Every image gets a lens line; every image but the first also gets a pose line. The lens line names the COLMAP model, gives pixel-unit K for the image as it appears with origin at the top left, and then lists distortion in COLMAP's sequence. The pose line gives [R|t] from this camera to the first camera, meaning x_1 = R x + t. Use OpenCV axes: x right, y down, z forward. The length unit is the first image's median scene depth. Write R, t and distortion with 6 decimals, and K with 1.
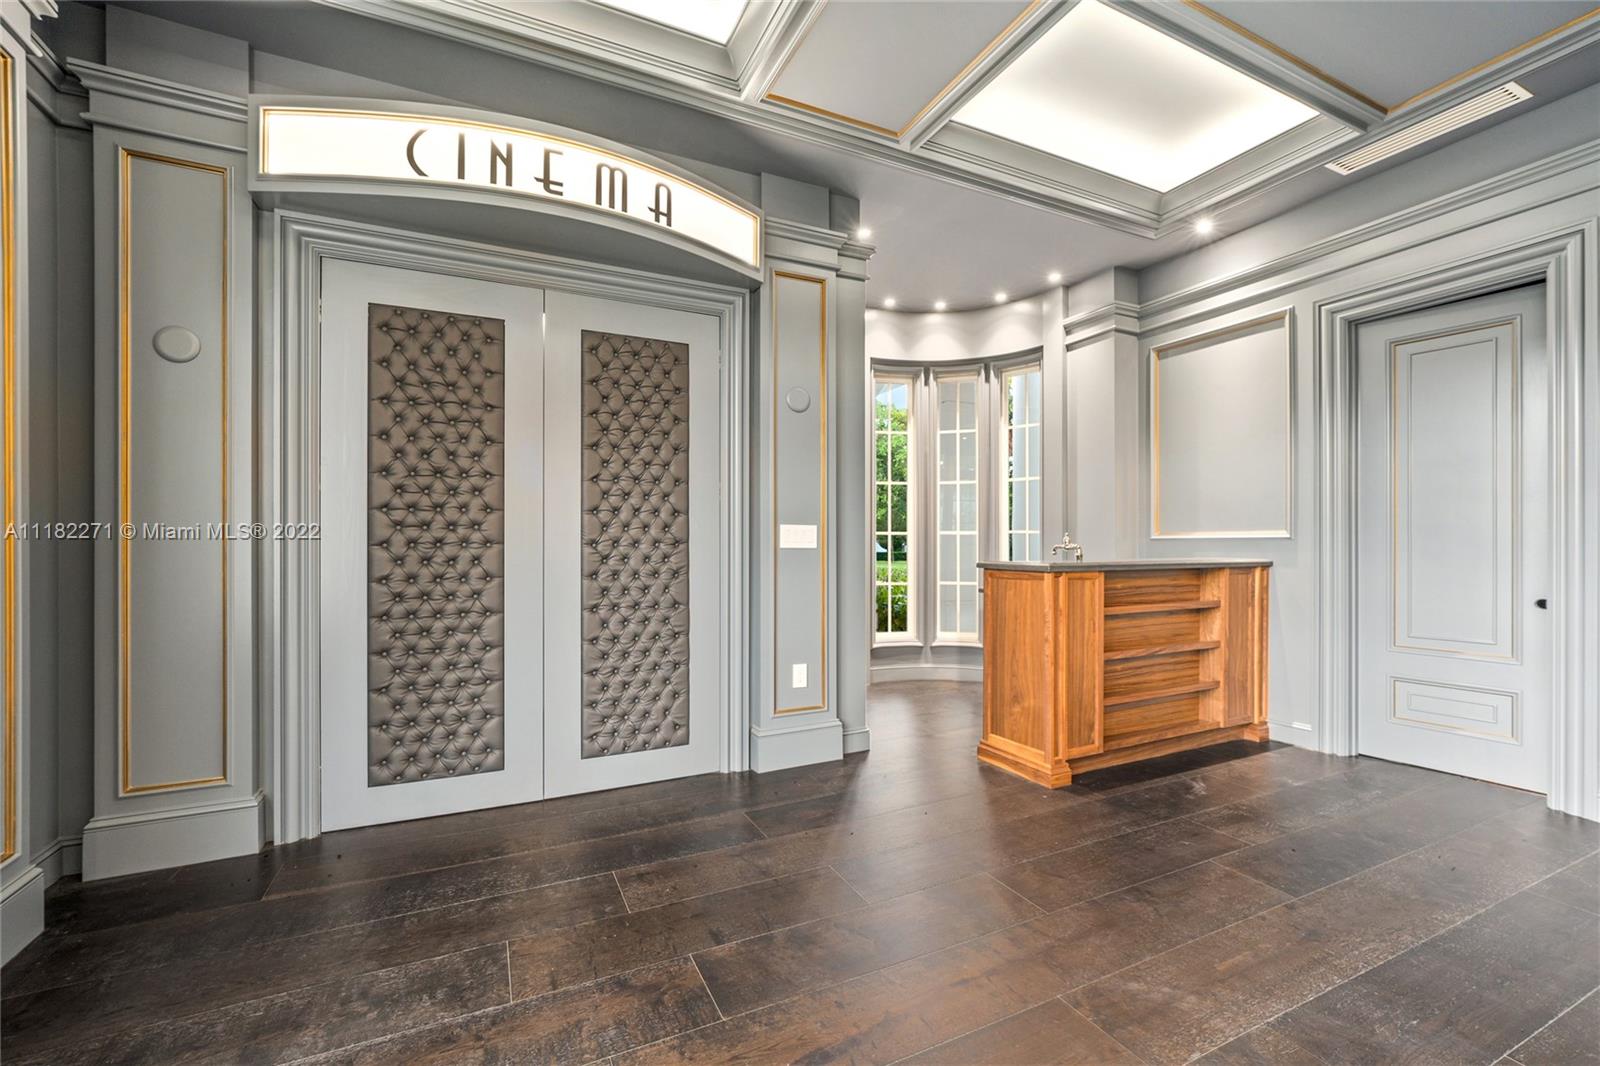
lens RADIAL K [[662.8, 0, 798.4], [0, 662.8, 541.4], [0, 0, 1]] dist [-0.013278, 0.000660]
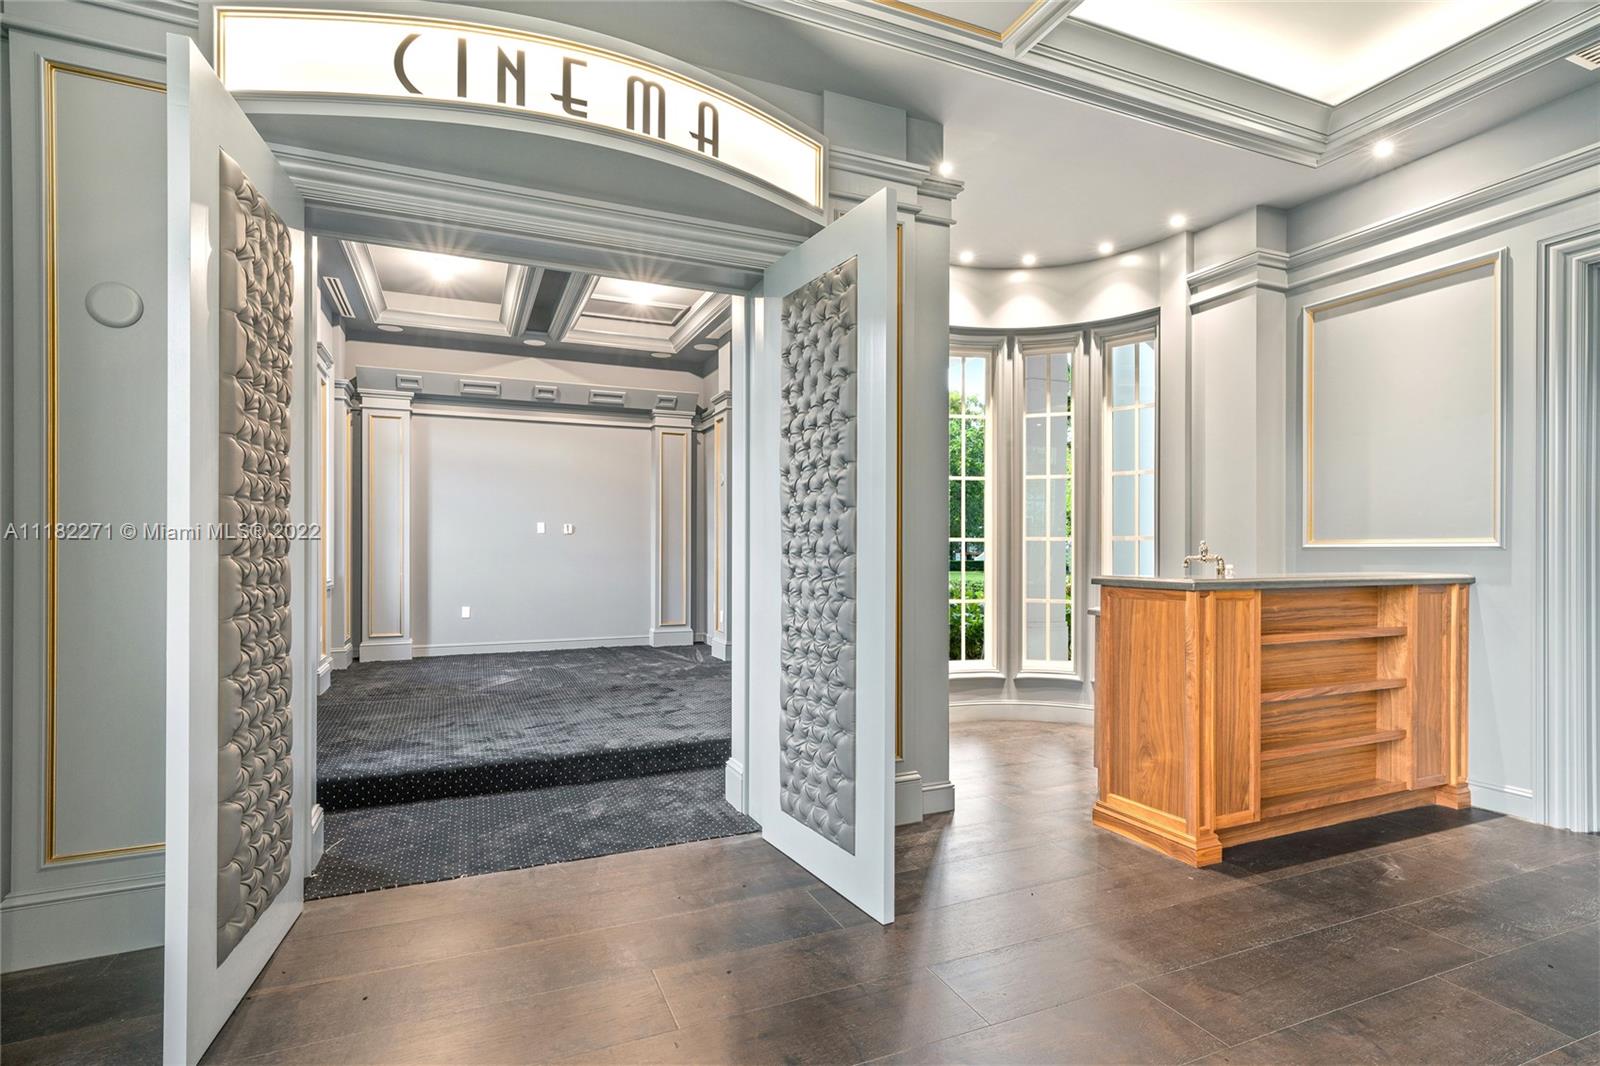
lens RADIAL K [[773.4, 0, 796.0], [0, 773.4, 549.2], [0, 0, 1]] dist [0.002585, 0.000209]
pose [[0.999057, 0.002681, -0.043336, -0.051320], [-0.002622, 0.999996, 0.001402, -0.002577], [0.043339, -0.001287, 0.999060, 0.060975]]
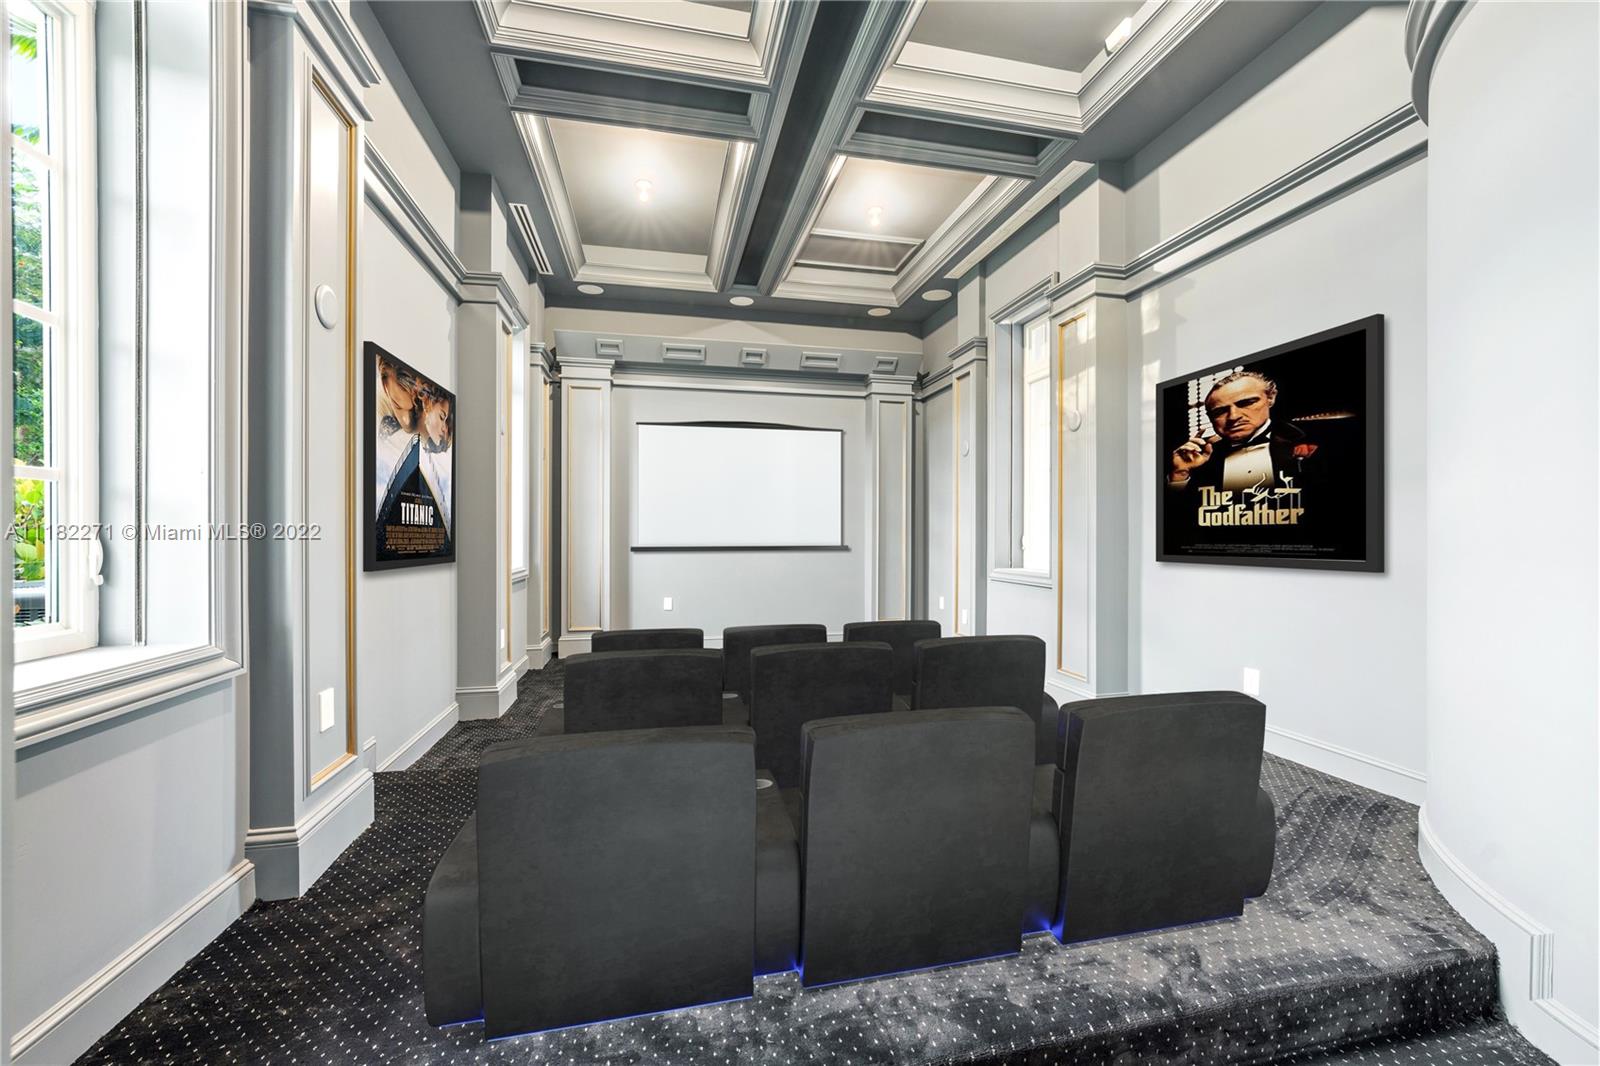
lens RADIAL K [[640.4, 0, 800.8], [0, 640.4, 527.2], [0, 0, 1]] dist [-0.000945, 0.000002]
pose [[0.972961, 0.000633, -0.230967, -0.148480], [-0.003132, 0.999940, -0.010450, -0.001652], [0.230947, 0.010891, 0.972905, 0.253472]]
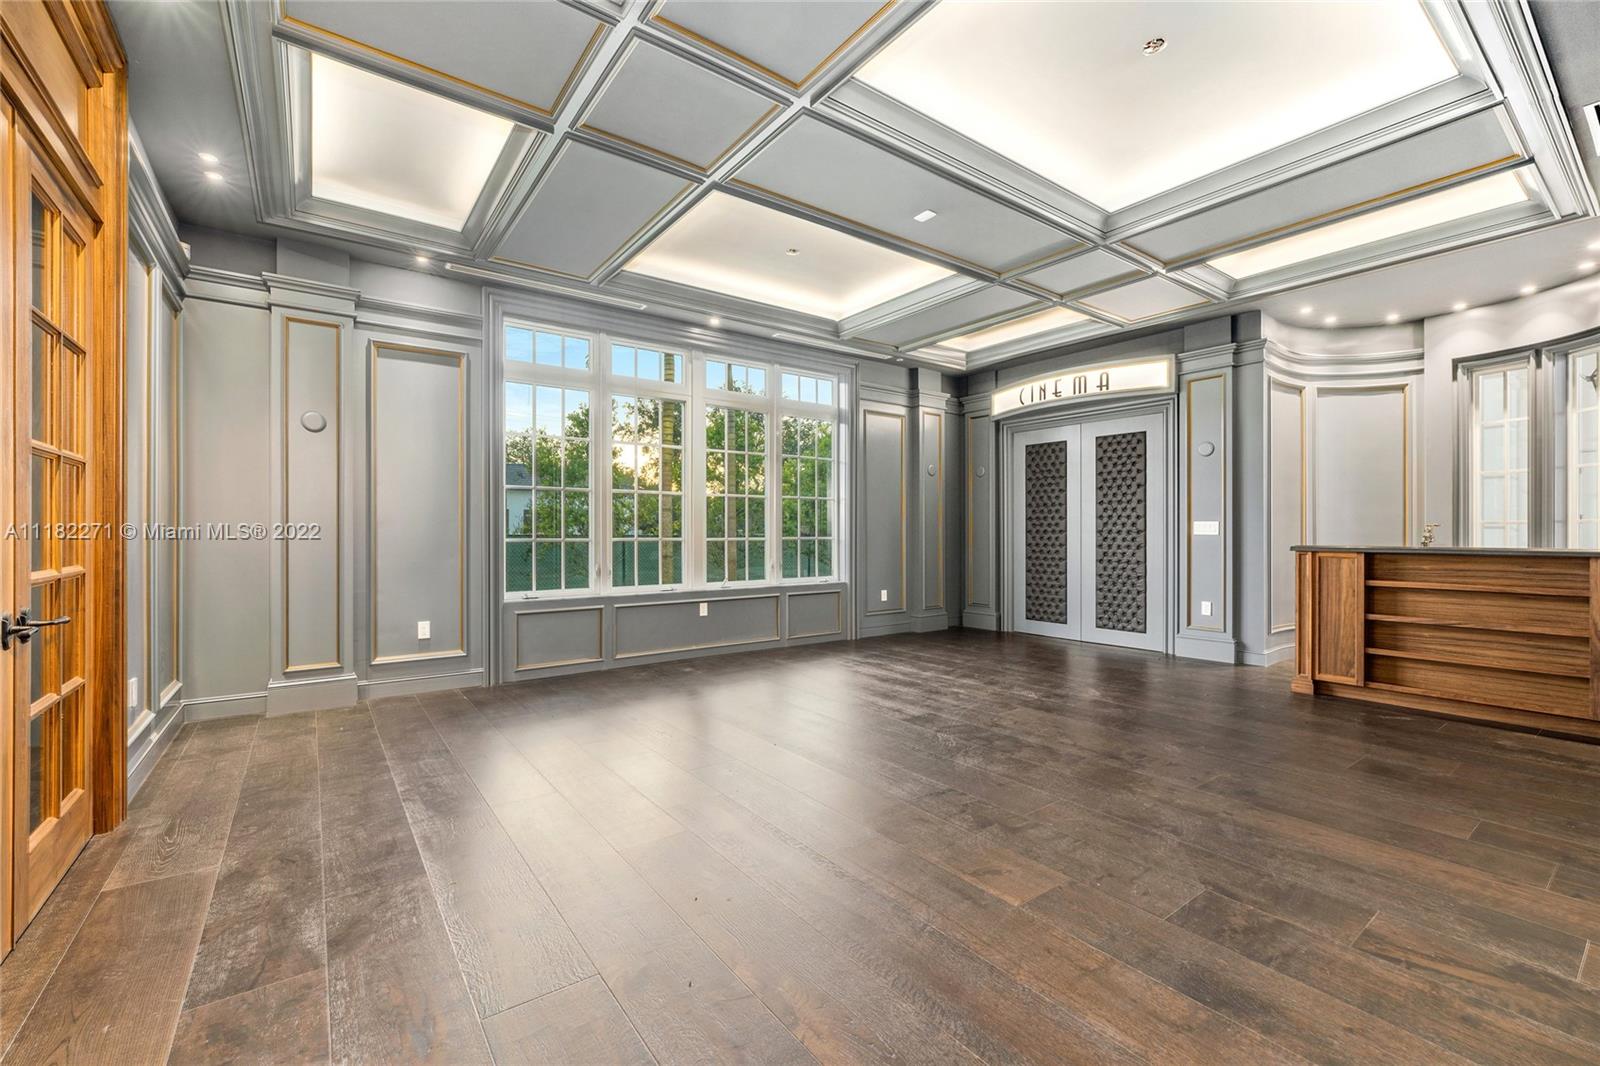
lens RADIAL K [[662.8, 0, 792.3], [0, 662.8, 532.1], [0, 0, 1]] dist [-0.013278, 0.000660]
pose [[0.183839, 0.000818, -0.982956, 1.642308], [0.001502, 0.999998, 0.001113, -0.000564], [0.982955, -0.001680, 0.183837, -0.418720]]
